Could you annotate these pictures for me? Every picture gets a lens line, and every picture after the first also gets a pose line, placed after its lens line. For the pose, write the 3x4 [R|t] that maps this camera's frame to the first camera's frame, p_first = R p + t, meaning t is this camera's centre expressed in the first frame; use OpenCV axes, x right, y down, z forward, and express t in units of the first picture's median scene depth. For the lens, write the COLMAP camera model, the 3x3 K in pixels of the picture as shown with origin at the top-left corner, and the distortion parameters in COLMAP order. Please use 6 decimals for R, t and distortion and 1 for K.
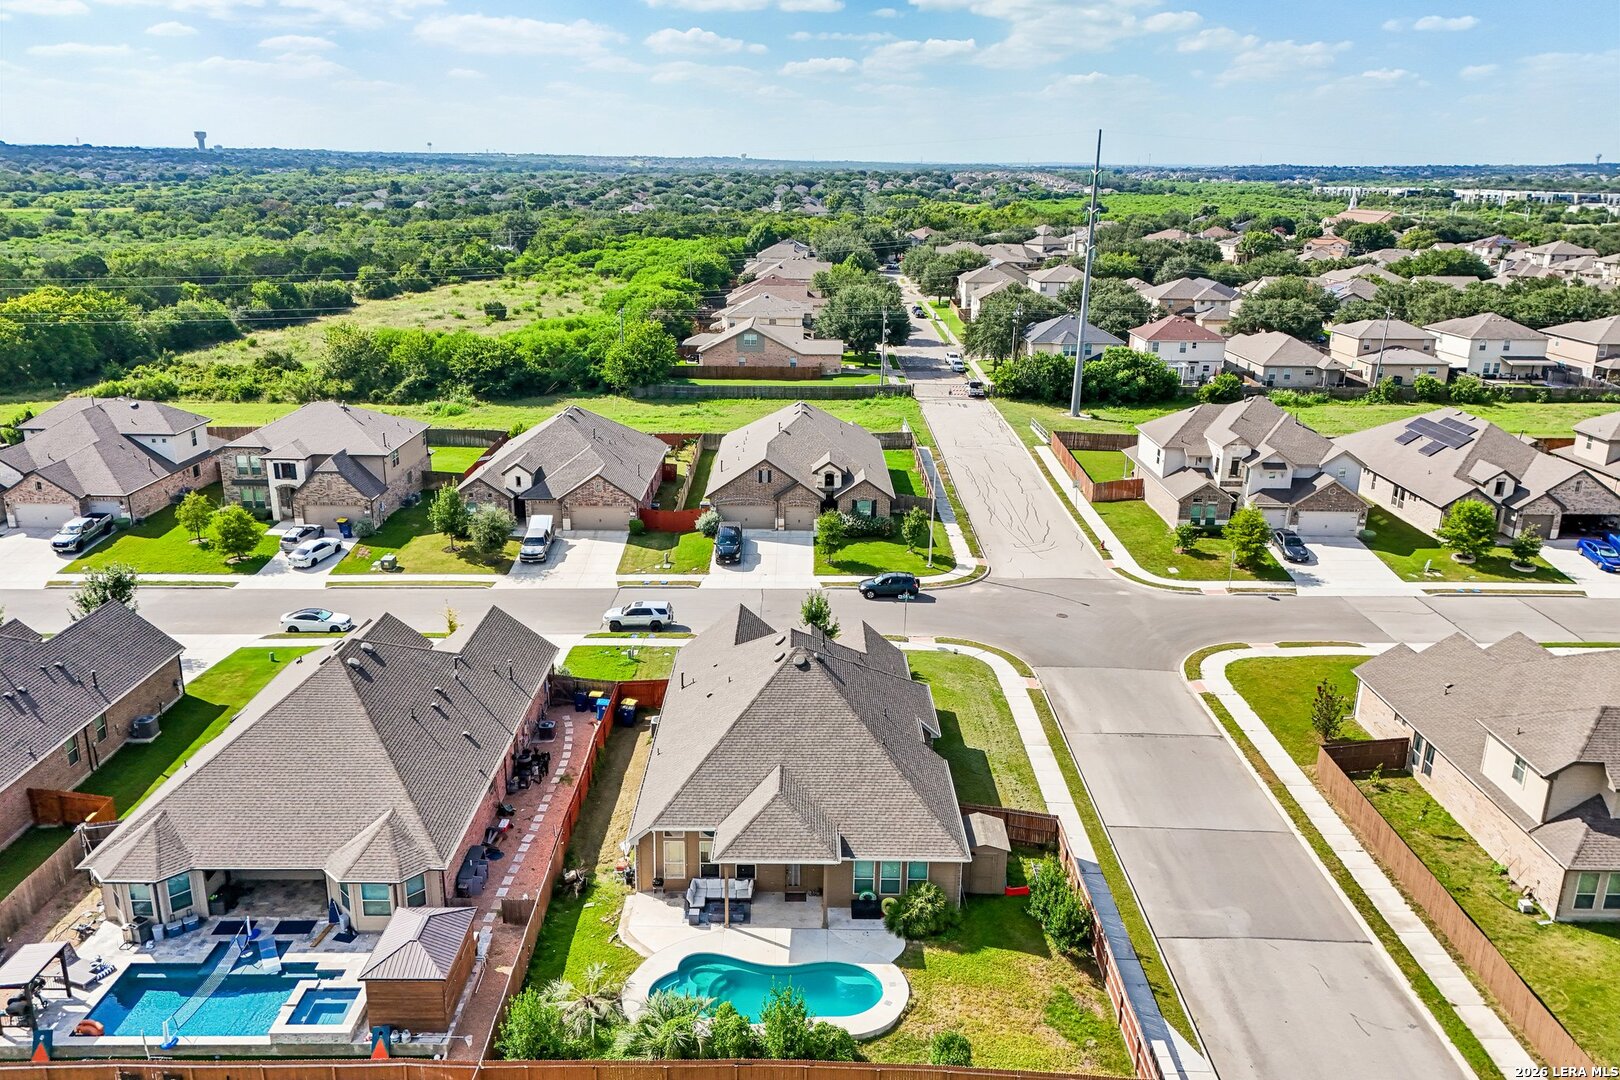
lens RADIAL K [[1193.8, 0, 814.7], [0, 1193.8, 533.2], [0, 0, 1]] dist [0.067896, -0.059854]
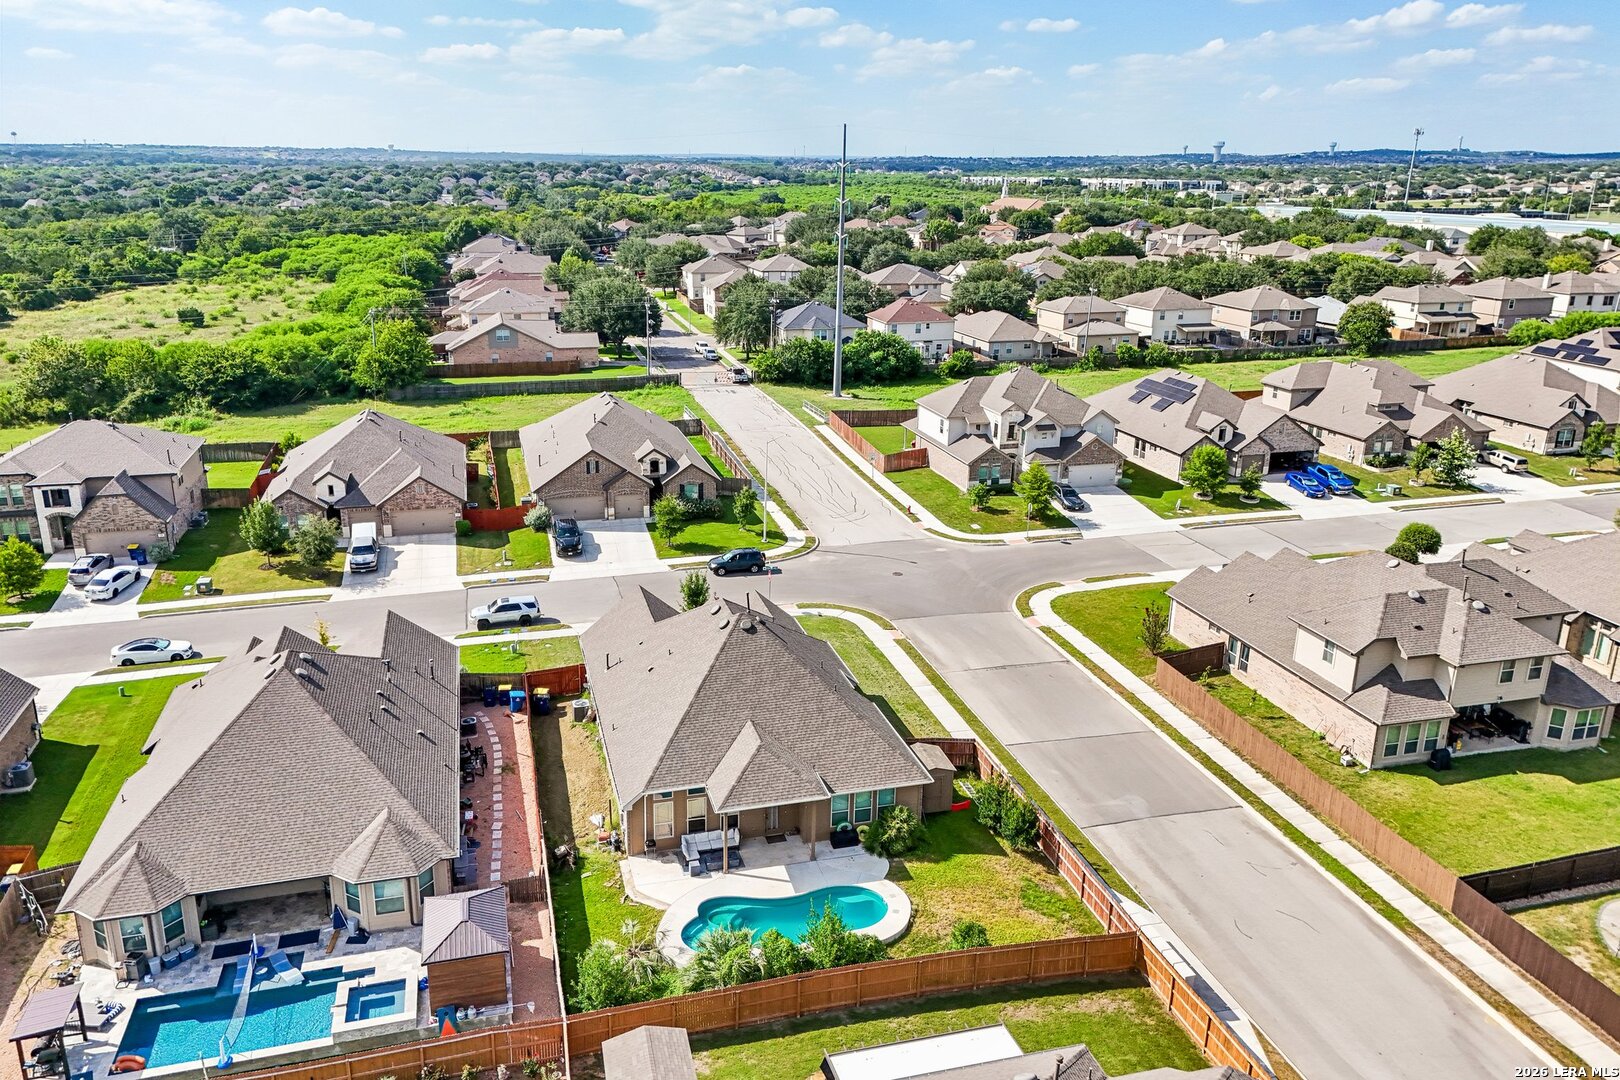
lens RADIAL K [[1193.8, 0, 802.1], [0, 1193.8, 536.8], [0, 0, 1]] dist [0.067896, -0.059854]
pose [[0.966565, -0.083628, 0.242402, -0.128157], [0.081350, 0.996497, 0.019410, 0.006168], [-0.243176, 0.000958, 0.969982, -0.032307]]
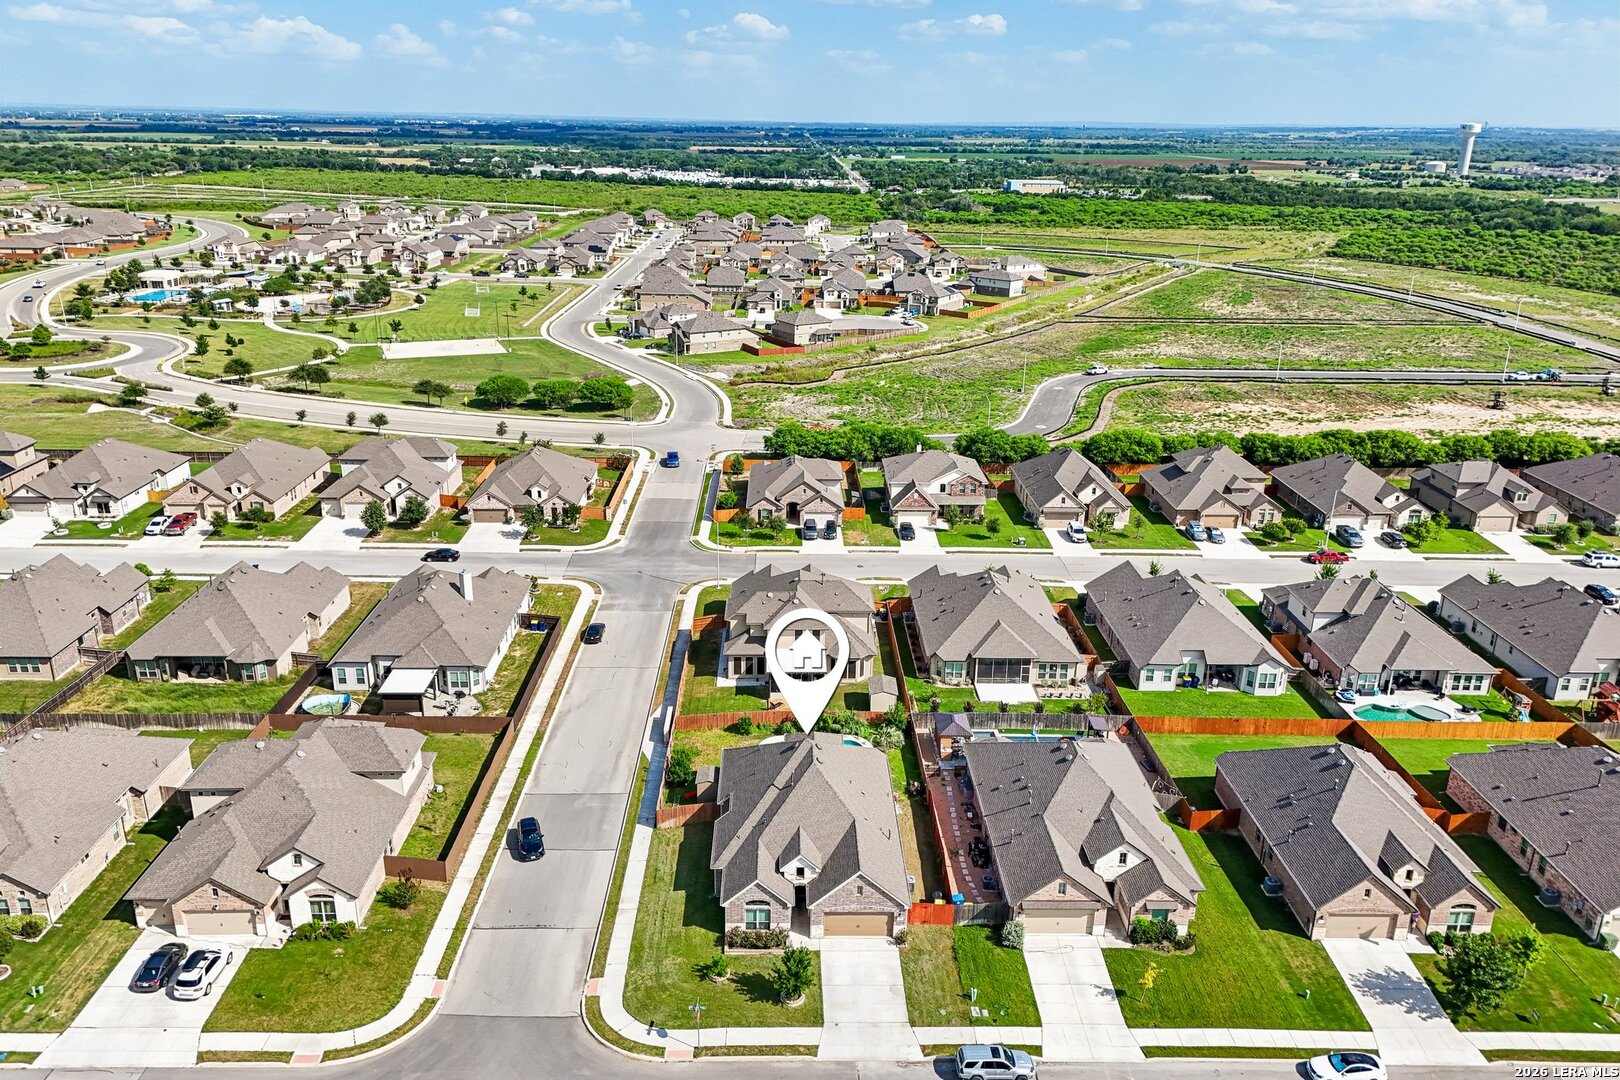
lens RADIAL K [[1193.8, 0, 802.4], [0, 1193.8, 542.6], [0, 0, 1]] dist [0.067896, -0.059854]
pose [[-0.999611, -0.022593, -0.016357, 0.016548], [-0.027890, 0.801894, 0.596815, -0.681270], [-0.000368, 0.597039, -0.802212, 1.311900]]
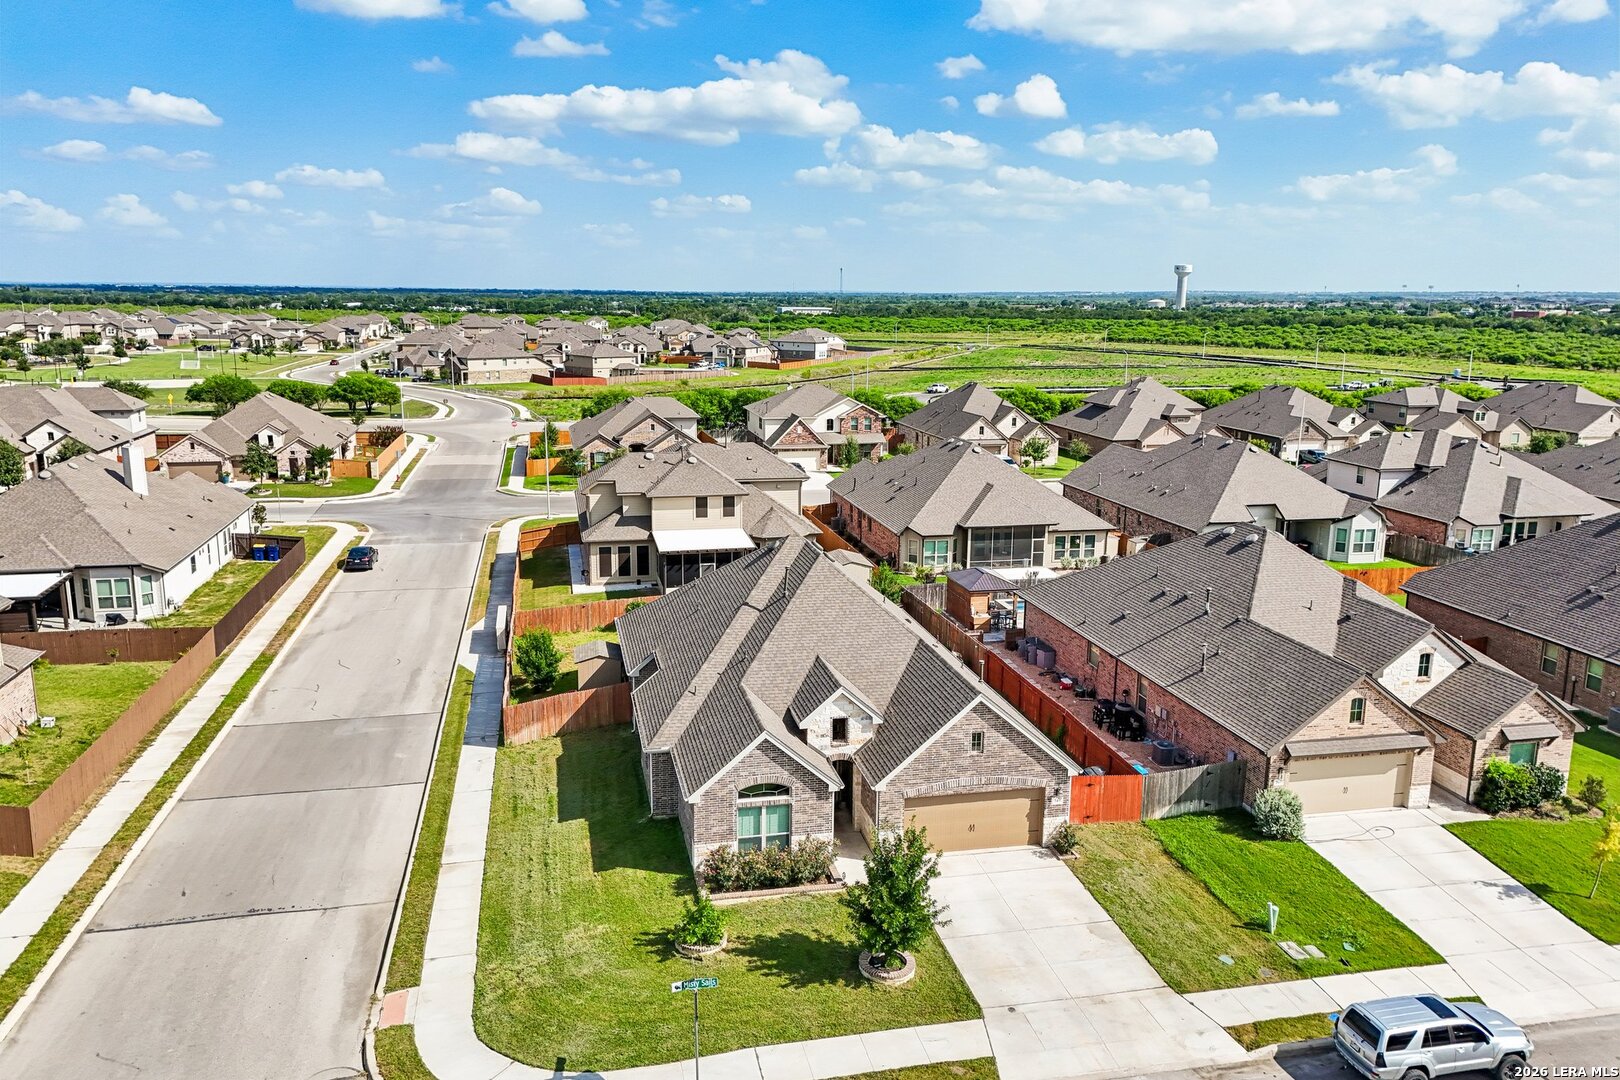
lens RADIAL K [[1193.8, 0, 806.2], [0, 1193.8, 543.3], [0, 0, 1]] dist [0.067896, -0.059854]
pose [[-0.978440, 0.019555, -0.205603, 0.098544], [-0.082599, 0.875375, 0.476336, -0.196178], [0.189294, 0.483049, -0.854887, 1.063676]]
